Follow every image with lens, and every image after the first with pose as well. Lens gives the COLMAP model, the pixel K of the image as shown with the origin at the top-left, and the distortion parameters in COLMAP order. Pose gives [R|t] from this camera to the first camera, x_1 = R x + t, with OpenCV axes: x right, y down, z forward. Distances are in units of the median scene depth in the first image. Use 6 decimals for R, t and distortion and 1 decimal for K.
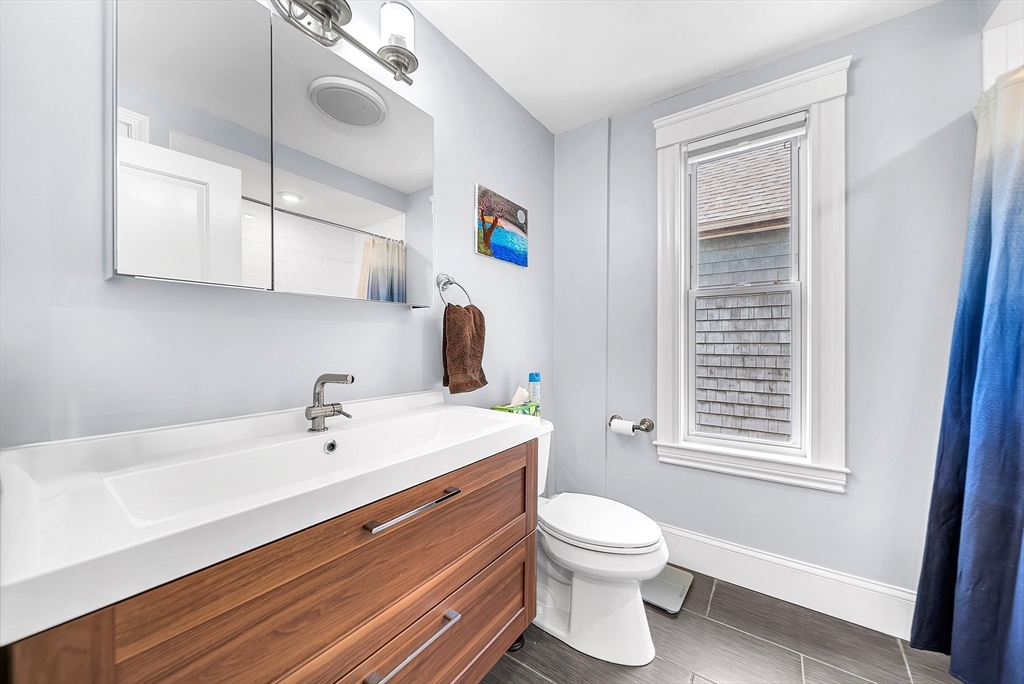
lens RADIAL K [[368.0, 0, 511.4], [0, 368.0, 348.5], [0, 0, 1]] dist [-0.001296, -0.000709]
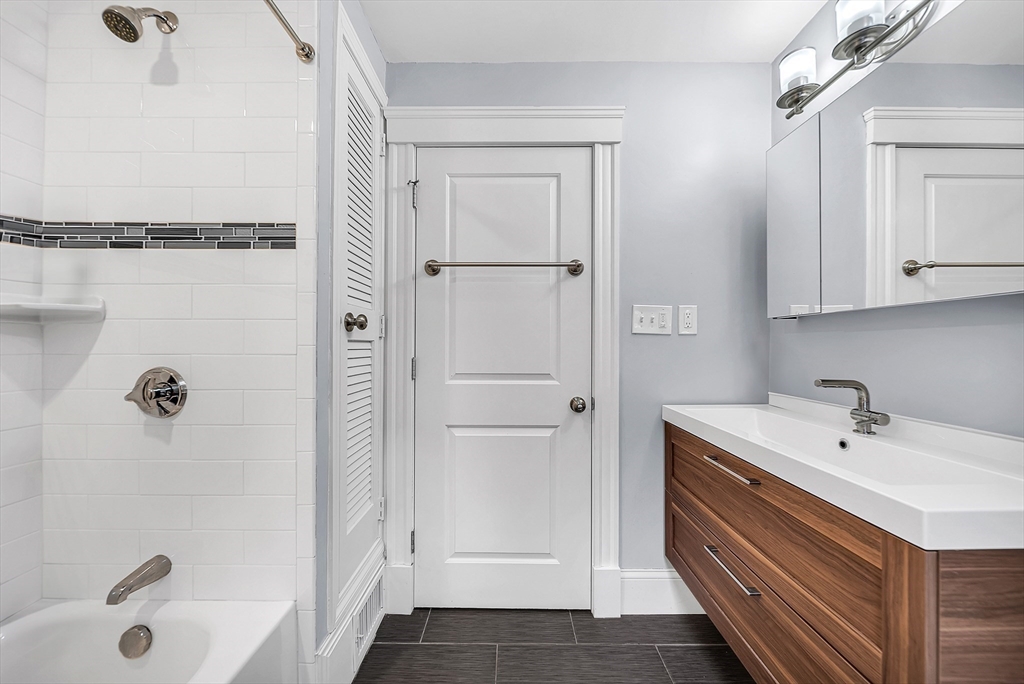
lens RADIAL K [[421.3, 0, 512.7], [0, 421.3, 346.8], [0, 0, 1]] dist [-0.001112, -0.000215]
pose [[-0.816706, 0.000944, -0.577053, 1.069627], [-0.005311, 0.999944, 0.009153, -0.037378], [0.577029, 0.010540, -0.816655, 1.449707]]
